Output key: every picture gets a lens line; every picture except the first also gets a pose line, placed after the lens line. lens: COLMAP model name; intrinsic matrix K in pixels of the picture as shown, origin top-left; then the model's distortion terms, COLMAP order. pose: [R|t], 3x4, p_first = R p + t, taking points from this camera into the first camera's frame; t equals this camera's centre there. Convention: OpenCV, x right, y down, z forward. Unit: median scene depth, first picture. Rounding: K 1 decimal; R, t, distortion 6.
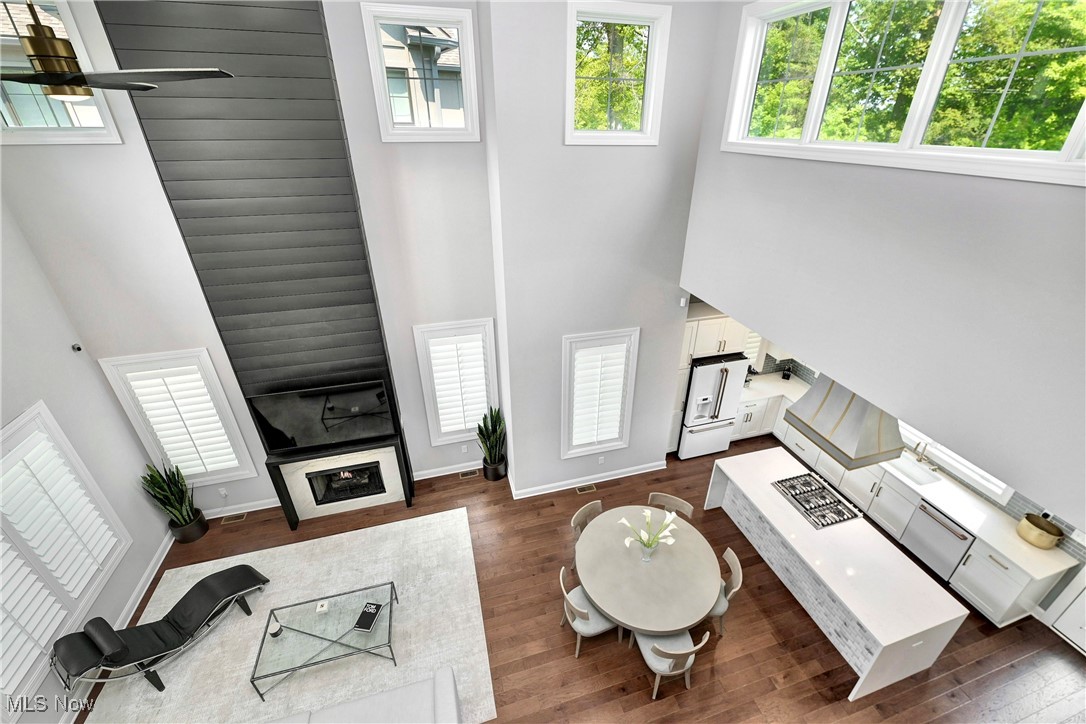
lens RADIAL K [[444.7, 0, 562.4], [0, 444.7, 360.9], [0, 0, 1]] dist [-0.005860, -0.000128]
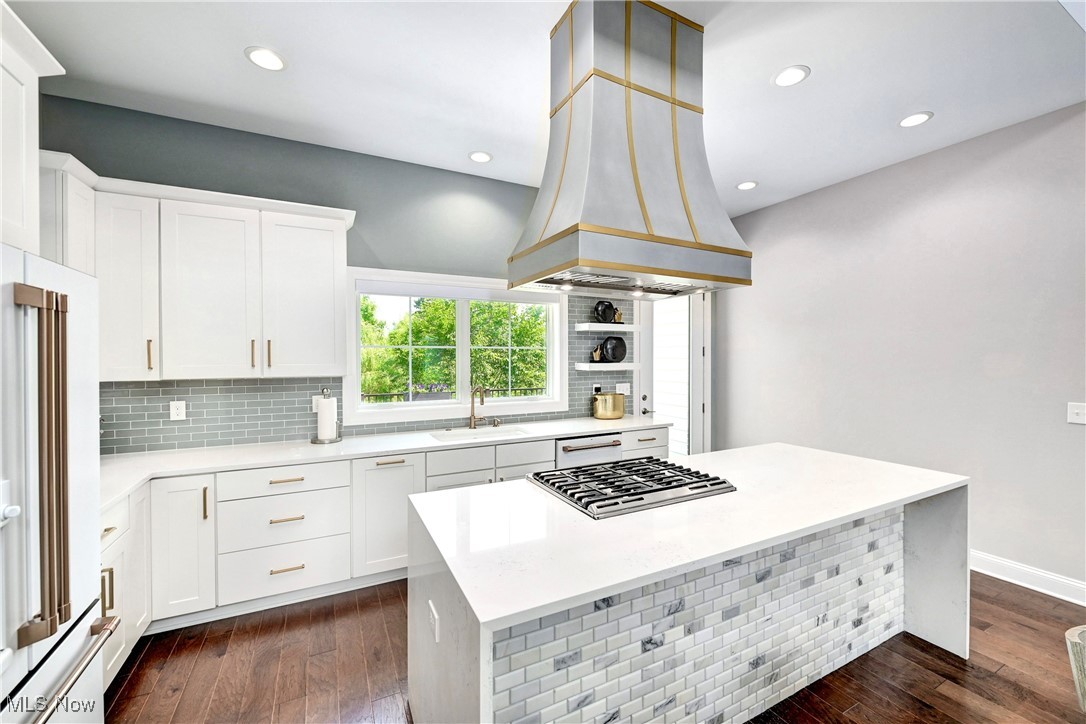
lens RADIAL K [[444.7, 0, 558.2], [0, 444.7, 362.3], [0, 0, 1]] dist [-0.005860, -0.000128]
pose [[-0.195620, -0.016789, 0.980536, 0.179012], [0.463391, 0.879608, 0.107509, 0.135901], [-0.864292, 0.475403, -0.164289, 0.980431]]
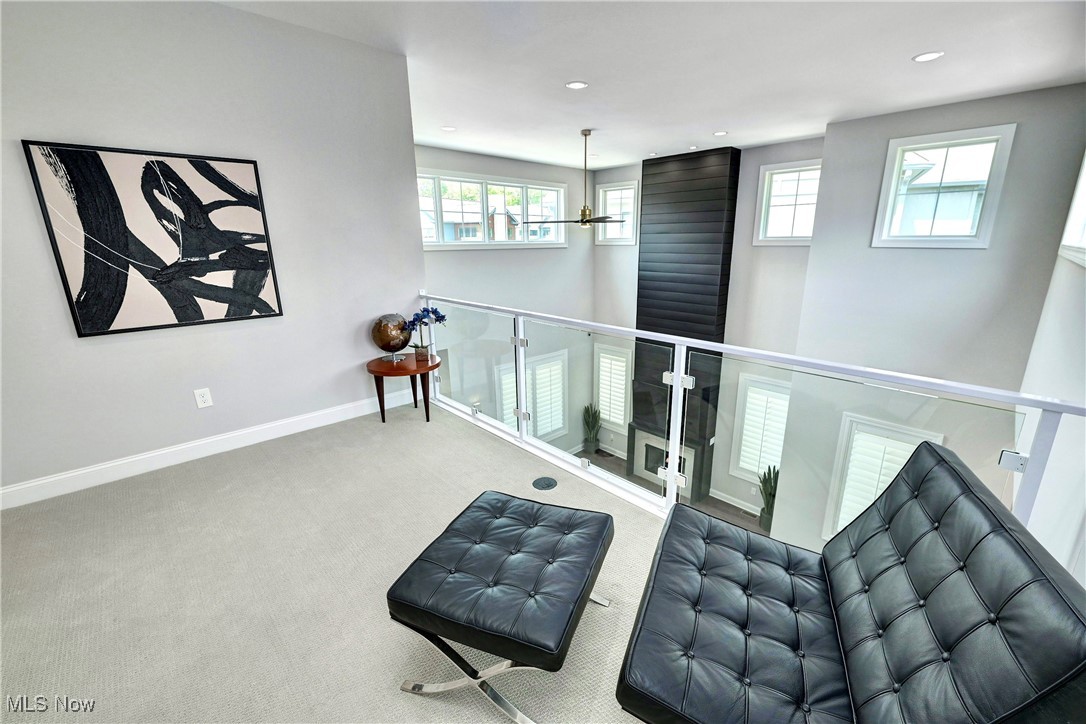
lens RADIAL K [[444.7, 0, 557.2], [0, 444.7, 360.9], [0, 0, 1]] dist [-0.005860, -0.000128]
pose [[0.462838, 0.221990, -0.858197, 0.546831], [-0.407867, 0.912898, 0.016171, 0.092766], [0.787036, 0.342545, 0.513066, -0.136203]]
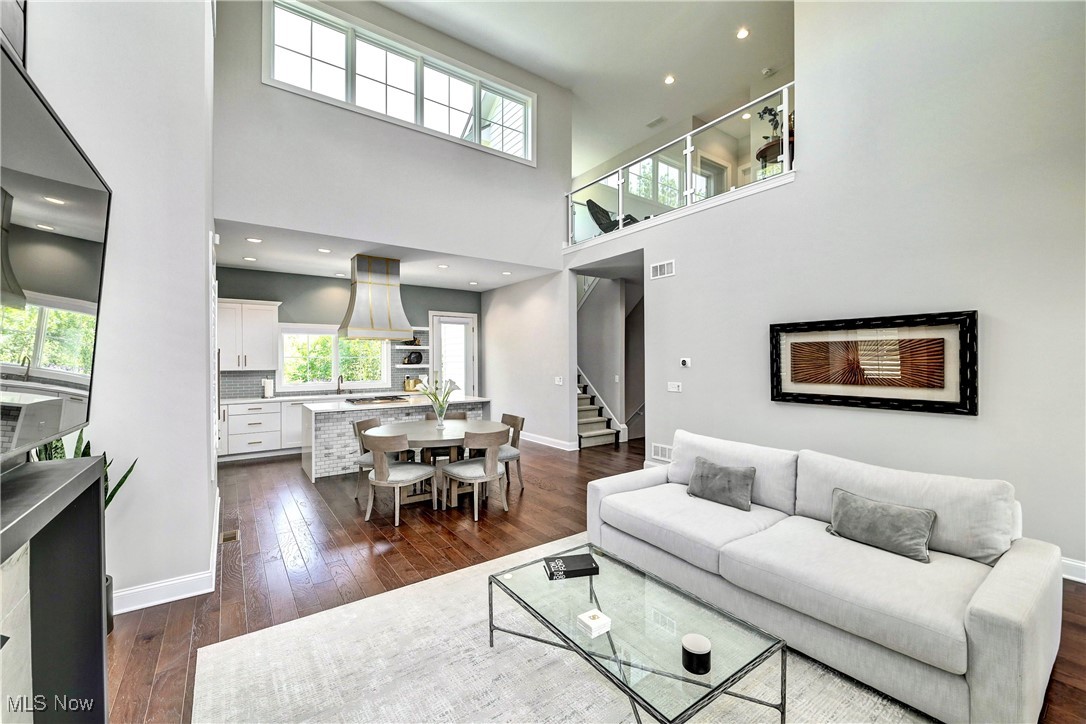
lens RADIAL K [[444.7, 0, 561.5], [0, 444.7, 361.0], [0, 0, 1]] dist [-0.005860, -0.000128]
pose [[-0.348399, -0.005858, 0.937328, -0.725269], [0.444129, 0.879576, 0.170577, 0.211143], [-0.825450, 0.475723, -0.303841, 0.823138]]
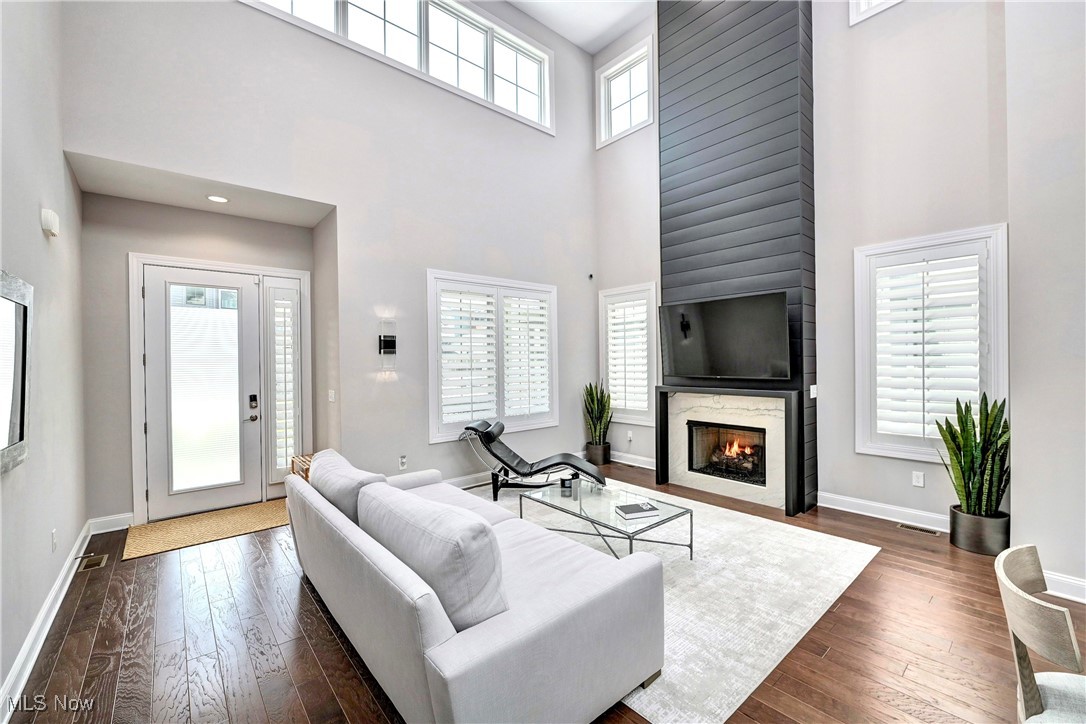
lens RADIAL K [[444.7, 0, 560.3], [0, 444.7, 359.6], [0, 0, 1]] dist [-0.005860, -0.000128]
pose [[0.423322, -0.012345, -0.905895, 0.122676], [-0.414028, 0.886751, -0.205558, 0.437586], [0.805841, 0.462083, 0.370269, 0.411365]]
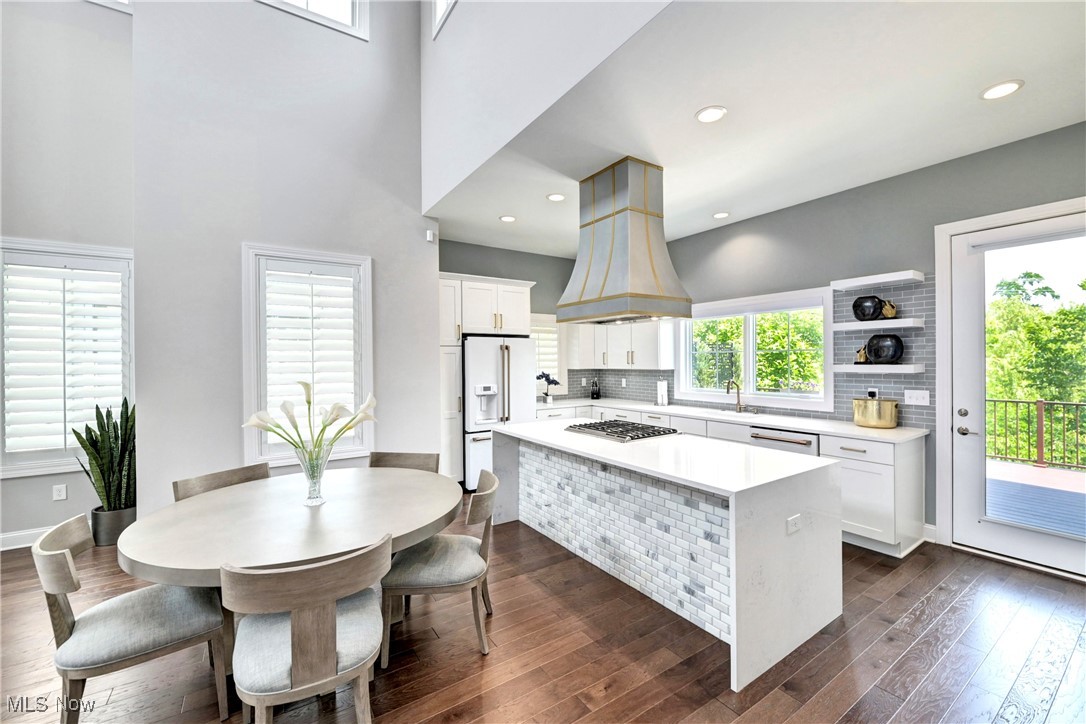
lens RADIAL K [[444.7, 0, 562.2], [0, 444.7, 359.6], [0, 0, 1]] dist [-0.005860, -0.000128]
pose [[0.951247, -0.014363, 0.308096, 0.245066], [0.158058, 0.880480, -0.446959, 0.468347], [-0.264852, 0.473865, 0.839824, 0.355338]]
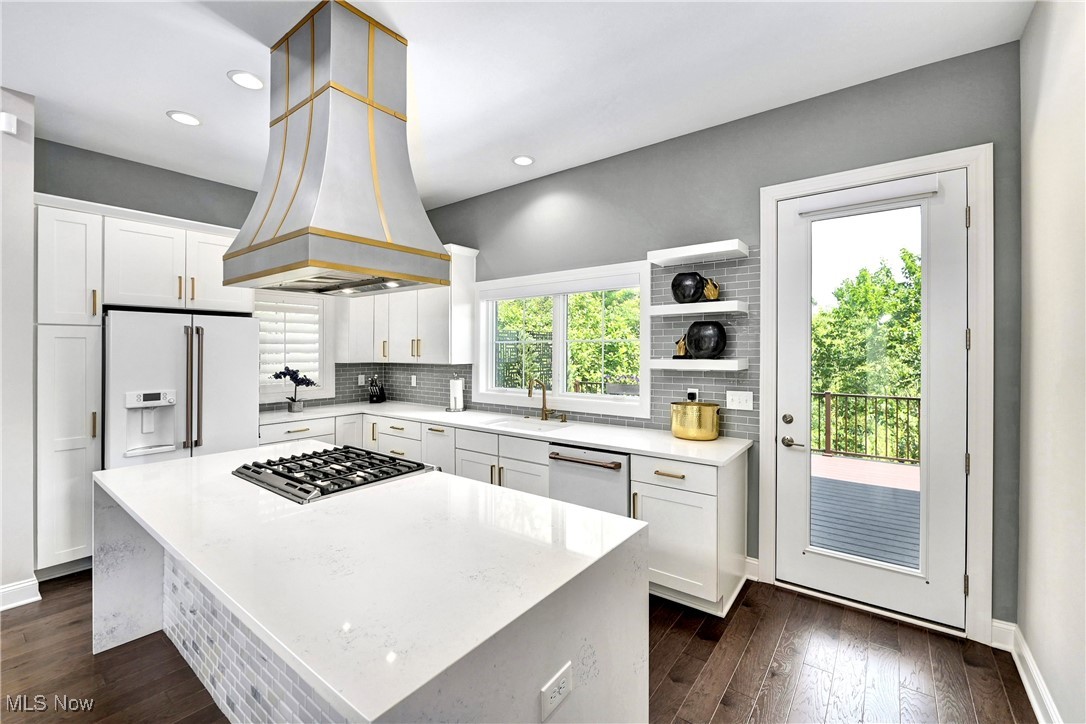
lens RADIAL K [[444.7, 0, 561.5], [0, 444.7, 353.9], [0, 0, 1]] dist [-0.005860, -0.000128]
pose [[0.800151, -0.012137, 0.599676, 0.451174], [0.288119, 0.884670, -0.366534, 0.394554], [-0.526067, 0.466061, 0.711366, 0.497417]]
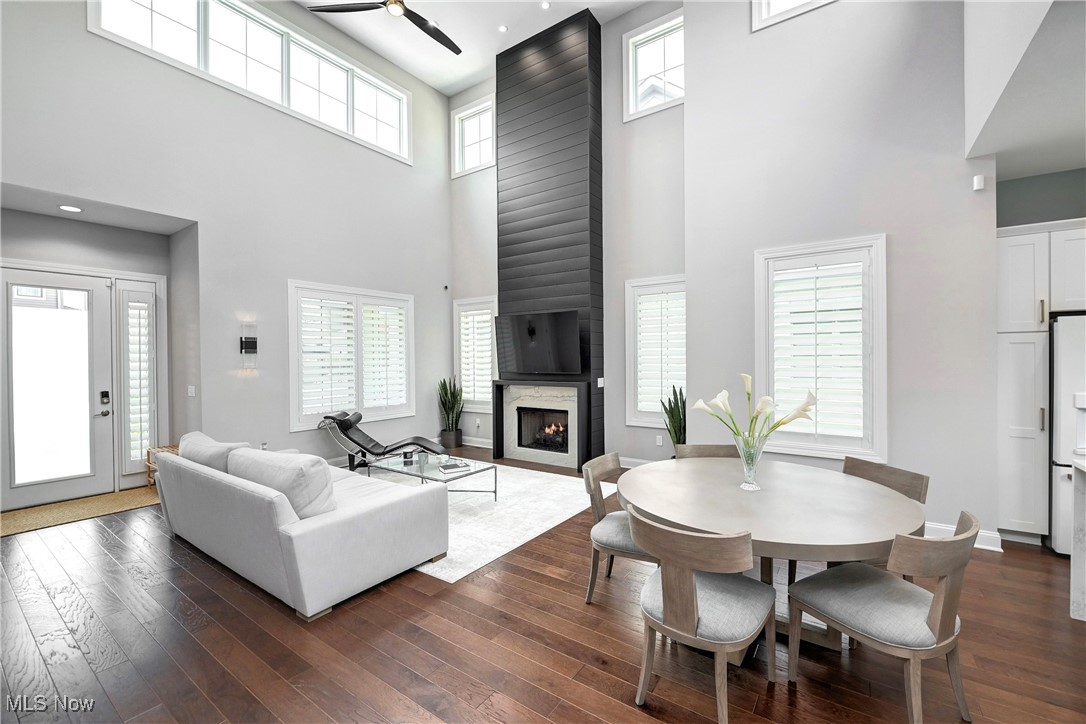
lens RADIAL K [[444.7, 0, 559.6], [0, 444.7, 360.6], [0, 0, 1]] dist [-0.005860, -0.000128]
pose [[0.632957, -0.007708, -0.774149, 0.370852], [-0.353441, 0.886786, -0.297808, 0.451295], [0.688800, 0.462115, 0.558573, 0.390252]]
